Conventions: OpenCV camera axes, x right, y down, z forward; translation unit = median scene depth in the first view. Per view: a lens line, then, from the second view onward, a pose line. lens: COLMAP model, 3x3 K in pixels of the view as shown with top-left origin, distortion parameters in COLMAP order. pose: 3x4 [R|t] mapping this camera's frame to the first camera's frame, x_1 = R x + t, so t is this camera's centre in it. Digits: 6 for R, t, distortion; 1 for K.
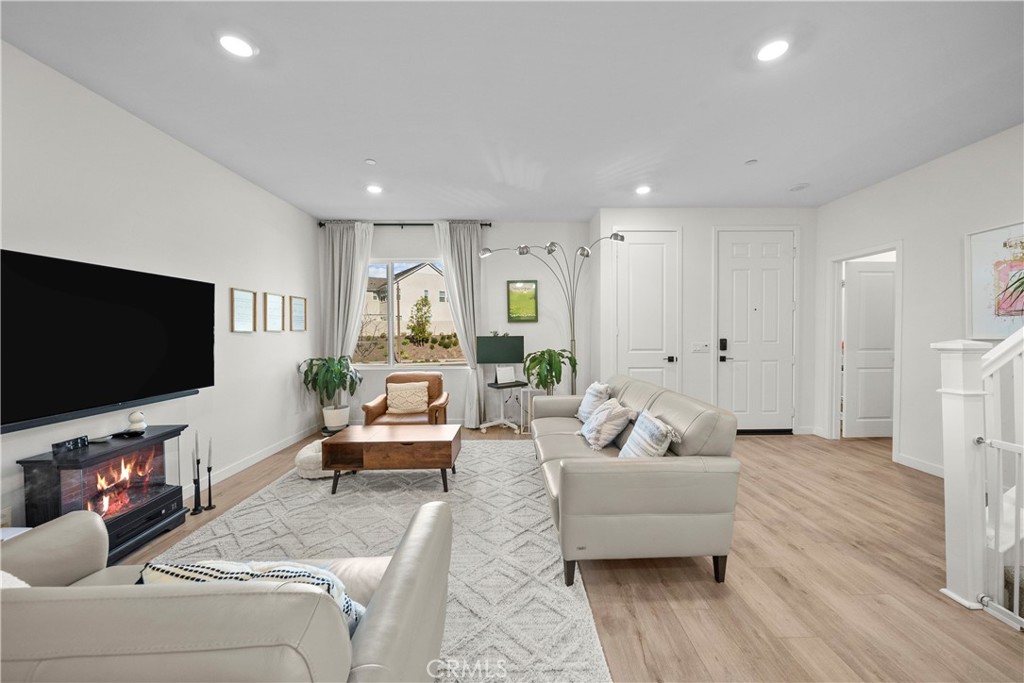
lens RADIAL K [[371.6, 0, 521.1], [0, 371.6, 337.1], [0, 0, 1]] dist [-0.001637, -0.000354]
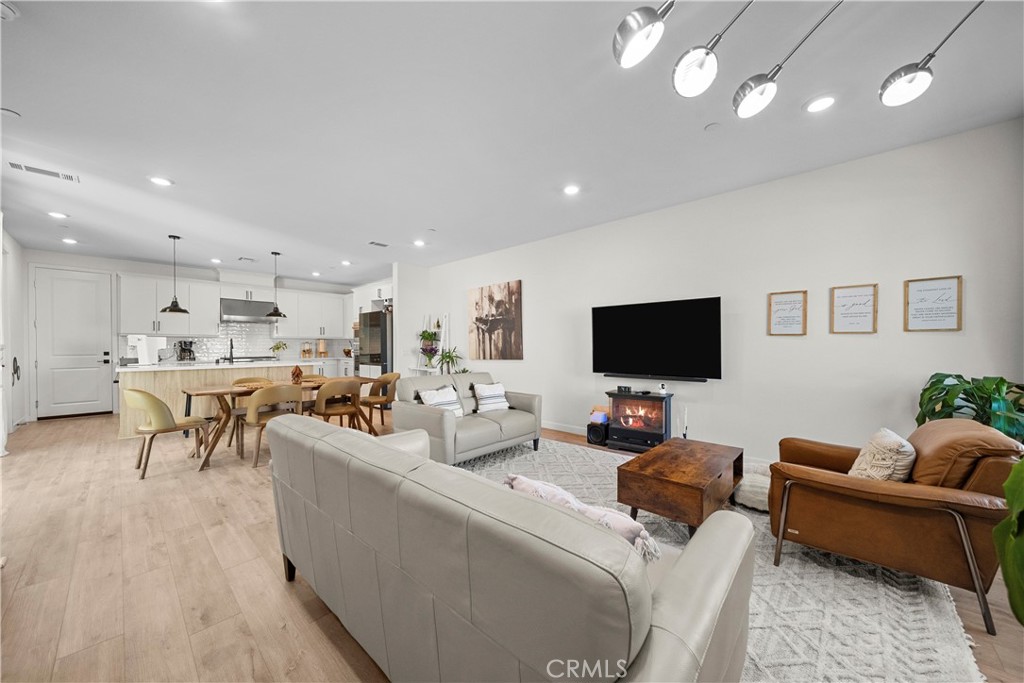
lens RADIAL K [[361.4, 0, 517.0], [0, 361.4, 347.8], [0, 0, 1]] dist [-0.000421, -0.001172]
pose [[-0.690084, 0.013028, -0.723612, 0.485553], [-0.003259, 0.999772, 0.021108, 0.002229], [0.723722, 0.016924, -0.689884, 1.265623]]
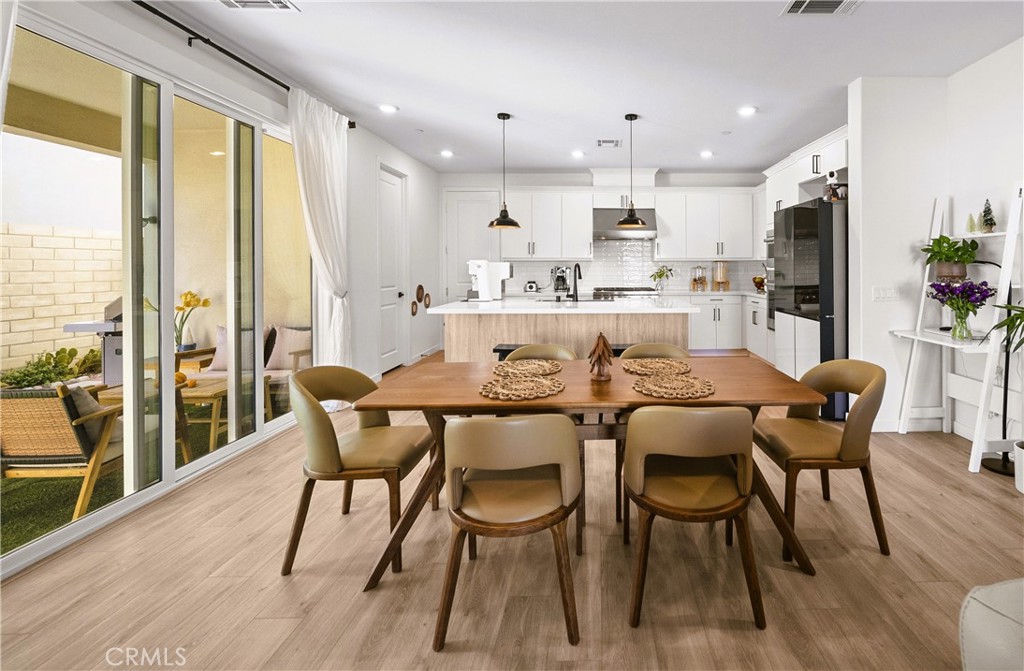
lens RADIAL K [[427.7, 0, 607.4], [0, 427.7, 268.4], [0, 0, 1]] dist [-0.000072, -0.000018]
pose [[-0.999938, 0.010038, 0.004720, 0.049621], [0.010111, 0.999828, 0.015573, -0.005621], [-0.004562, 0.015620, -0.999868, 0.342622]]
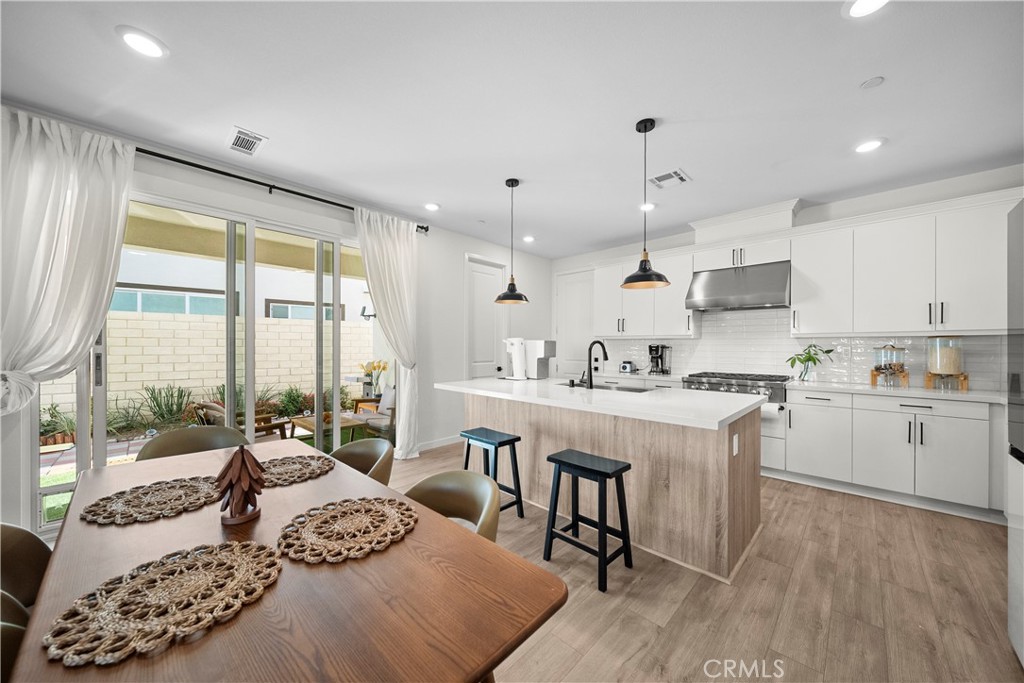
lens RADIAL K [[361.4, 0, 517.0], [0, 361.4, 347.8], [0, 0, 1]] dist [-0.000421, -0.001172]
pose [[-0.702780, 0.002712, 0.711403, -0.374728], [0.010647, 0.999921, 0.006706, 0.009187], [-0.711328, 0.012287, -0.702753, -0.254066]]
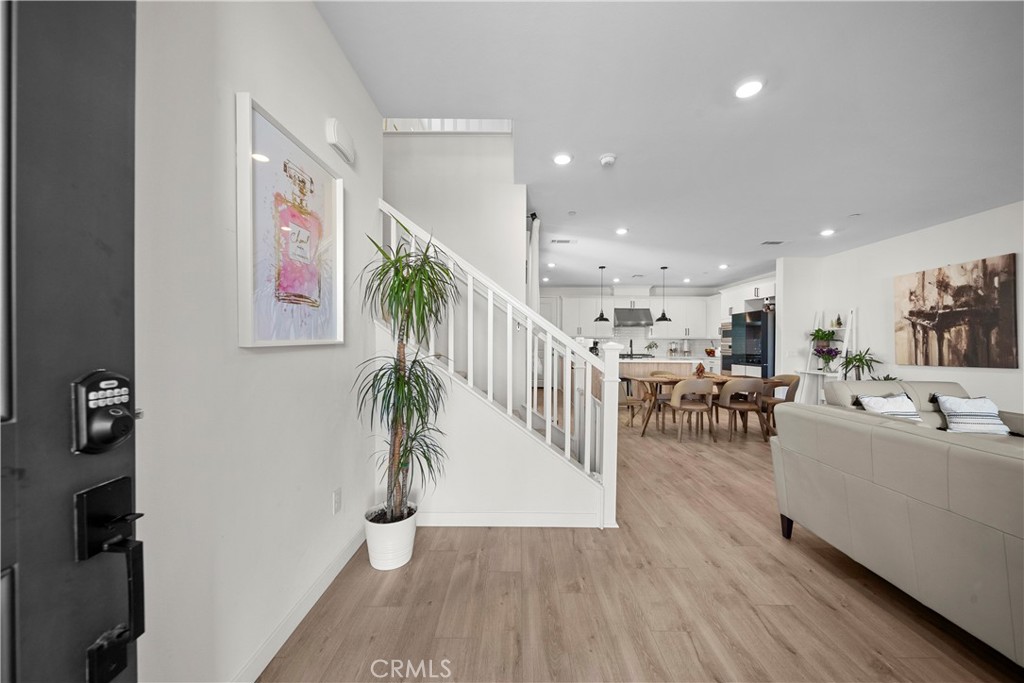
lens RADIAL K [[361.4, 0, 517.0], [0, 361.4, 347.8], [0, 0, 1]] dist [-0.000421, -0.001172]
pose [[-0.999575, 0.000641, 0.029129, 0.836427], [0.001303, 0.999741, 0.022723, -0.001708], [-0.029106, 0.022751, -0.999317, 1.325160]]
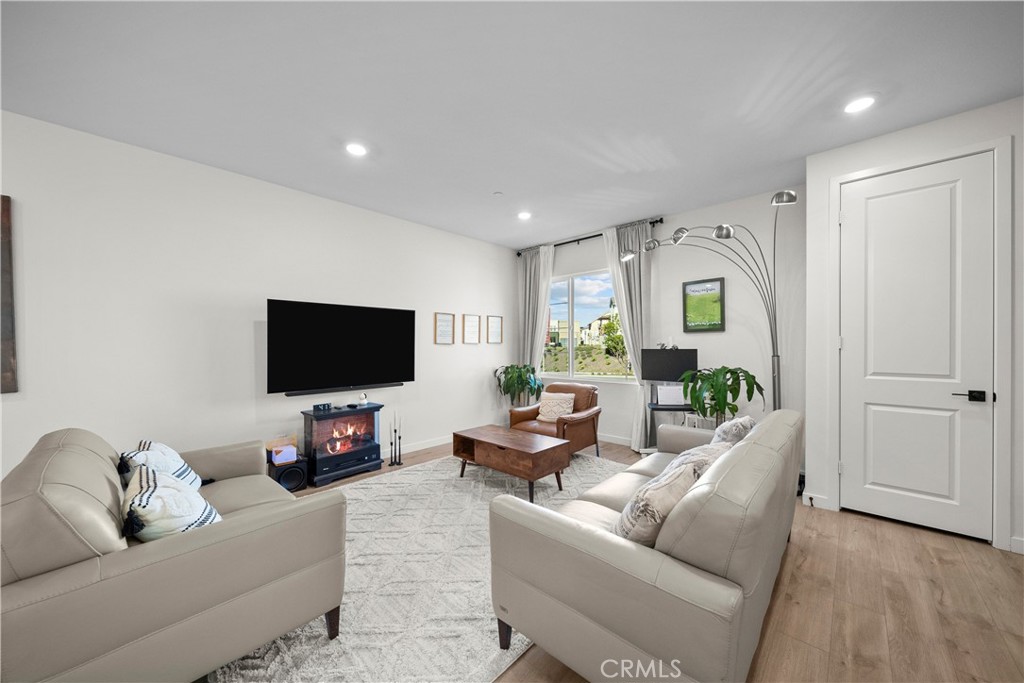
lens RADIAL K [[361.4, 0, 517.0], [0, 361.4, 347.8], [0, 0, 1]] dist [-0.000421, -0.001172]
pose [[0.716599, 0.006879, -0.697452, 0.414717], [-0.010882, 0.999940, -0.001319, -0.001295], [0.697401, 0.008535, 0.716630, 0.255726]]
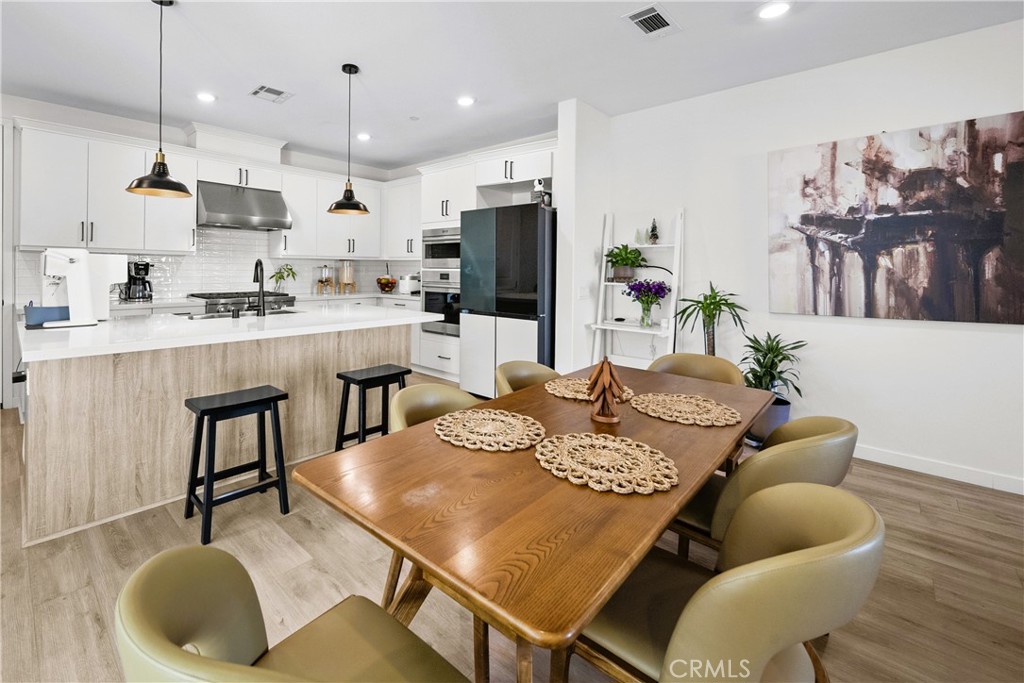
lens RADIAL K [[449.9, 0, 429.5], [0, 449.9, 268.6], [0, 0, 1]] dist [-0.000188, -0.000314]
pose [[-0.740779, 0.000519, -0.671749, 0.549843], [-0.014079, 0.999768, 0.016299, -0.002580], [0.671602, 0.021532, -0.740600, -0.065458]]
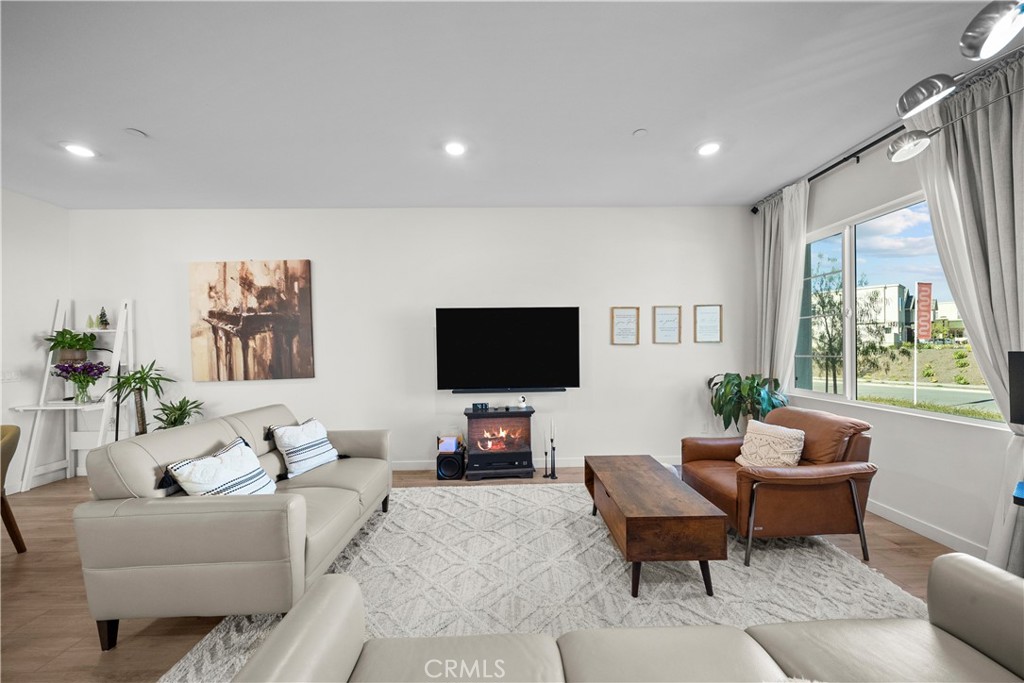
lens RADIAL K [[361.4, 0, 517.0], [0, 361.4, 347.8], [0, 0, 1]] dist [-0.000421, -0.001172]
pose [[-0.002742, 0.005559, -0.999981, 0.387577], [-0.002483, 0.999981, 0.005565, -0.010295], [0.999993, 0.002498, -0.002728, 0.747464]]
